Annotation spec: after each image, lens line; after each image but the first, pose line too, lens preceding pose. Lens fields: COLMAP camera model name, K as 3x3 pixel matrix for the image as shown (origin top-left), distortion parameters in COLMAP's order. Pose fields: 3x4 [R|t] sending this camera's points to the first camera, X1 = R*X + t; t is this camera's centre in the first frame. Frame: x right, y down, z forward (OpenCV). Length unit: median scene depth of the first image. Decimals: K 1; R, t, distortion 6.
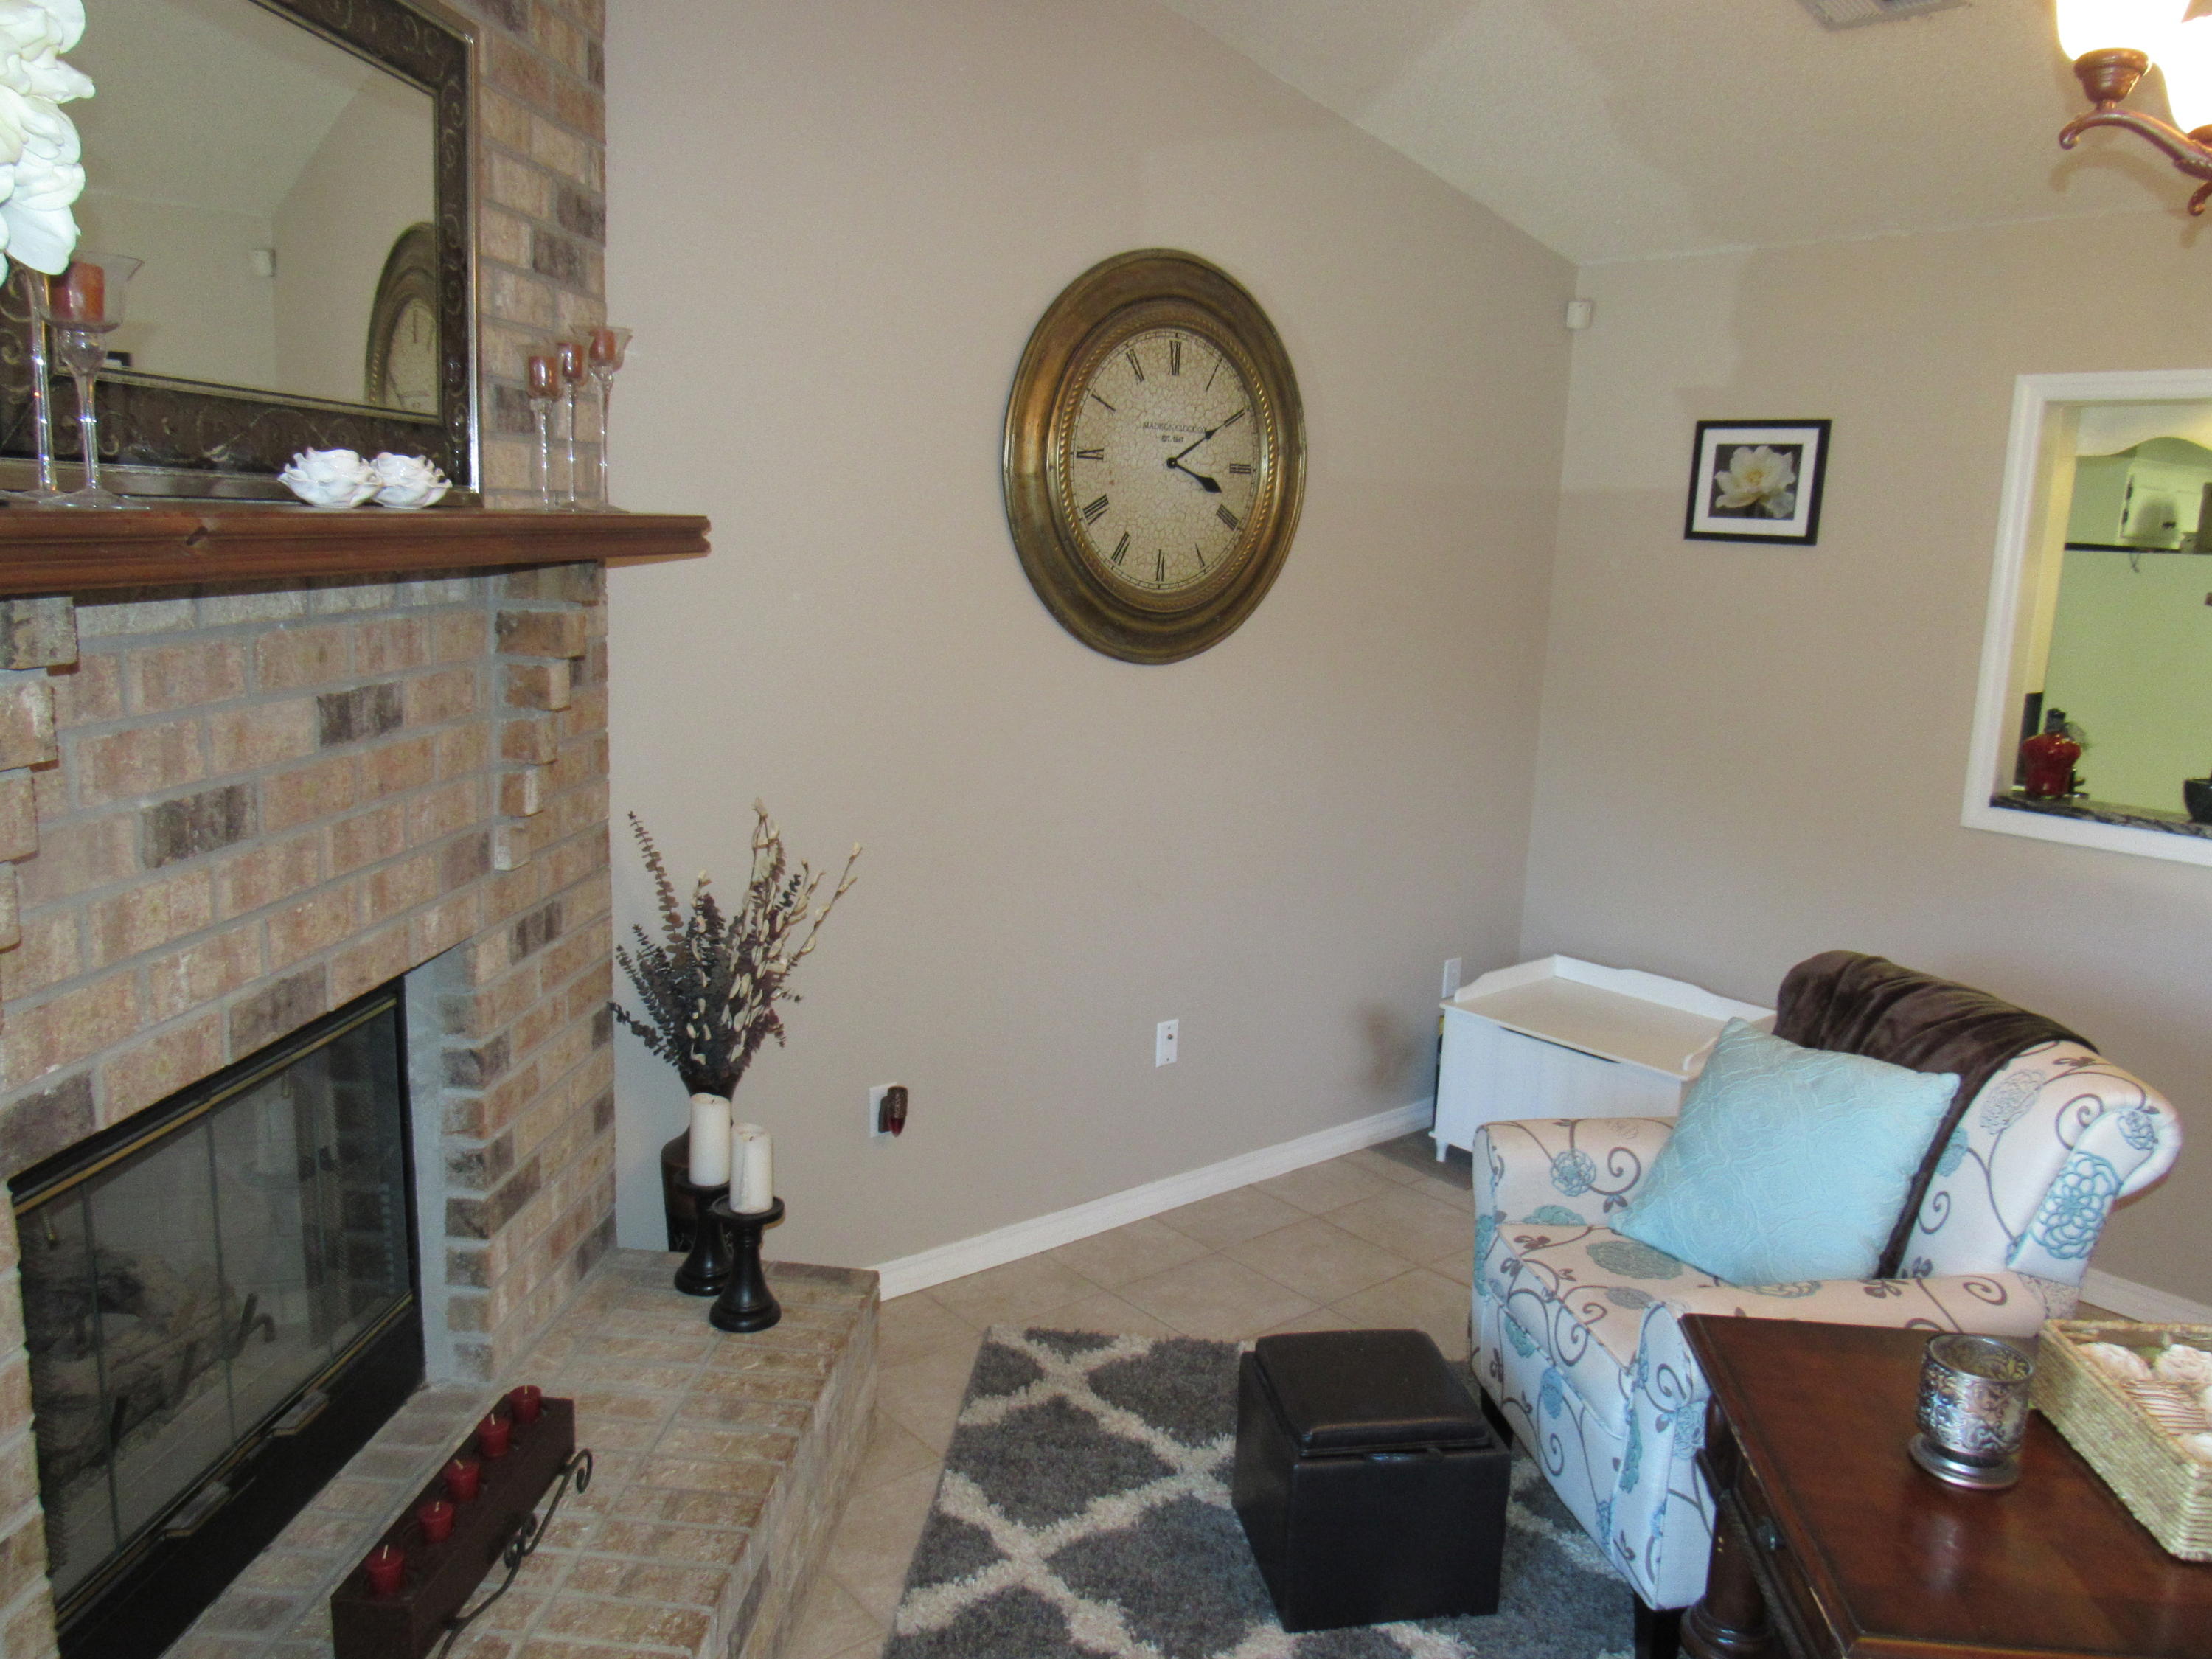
lens RADIAL K [[1652.8, 0, 1106.0], [0, 1652.8, 829.5], [0, 0, 1]] dist [-0.006402, -0.001999]
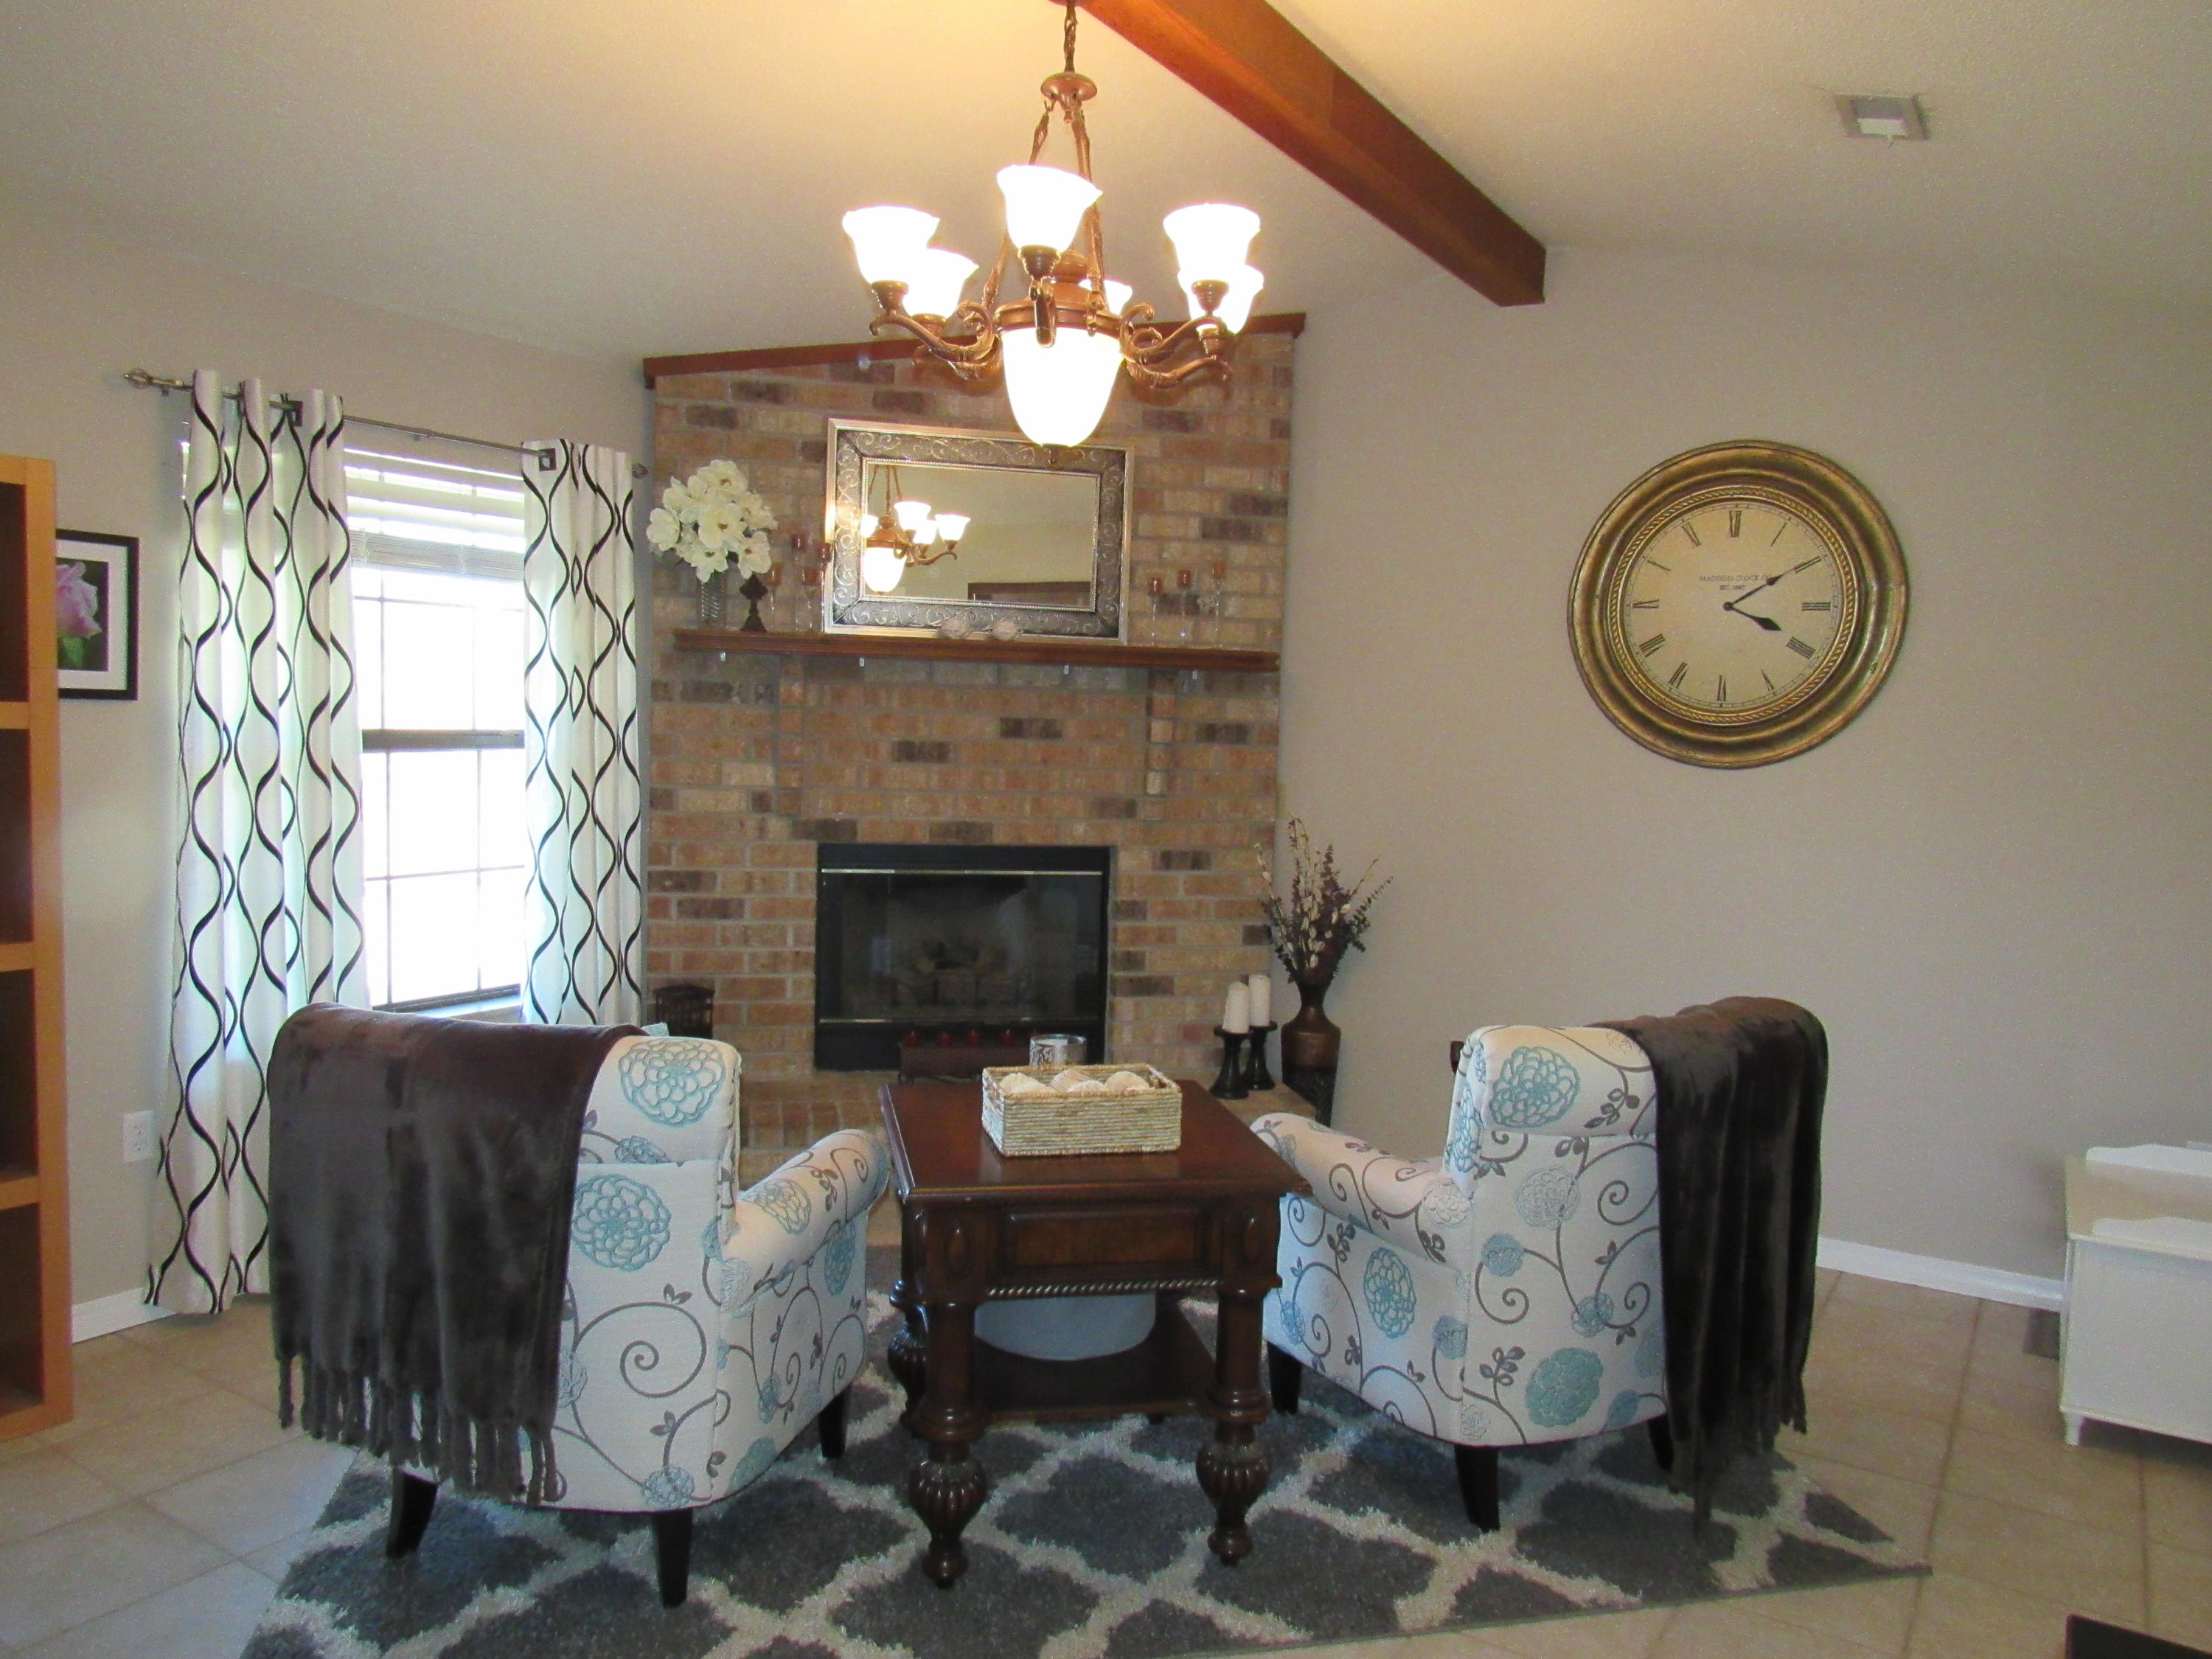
lens RADIAL K [[1597.4, 0, 1106.0], [0, 1597.4, 829.5], [0, 0, 1]] dist [-0.010488, -0.001411]
pose [[0.300580, 0.044487, -0.952718, 1.772530], [-0.195852, 0.980503, -0.016006, 0.089693], [0.933431, 0.191403, 0.303433, 0.394192]]
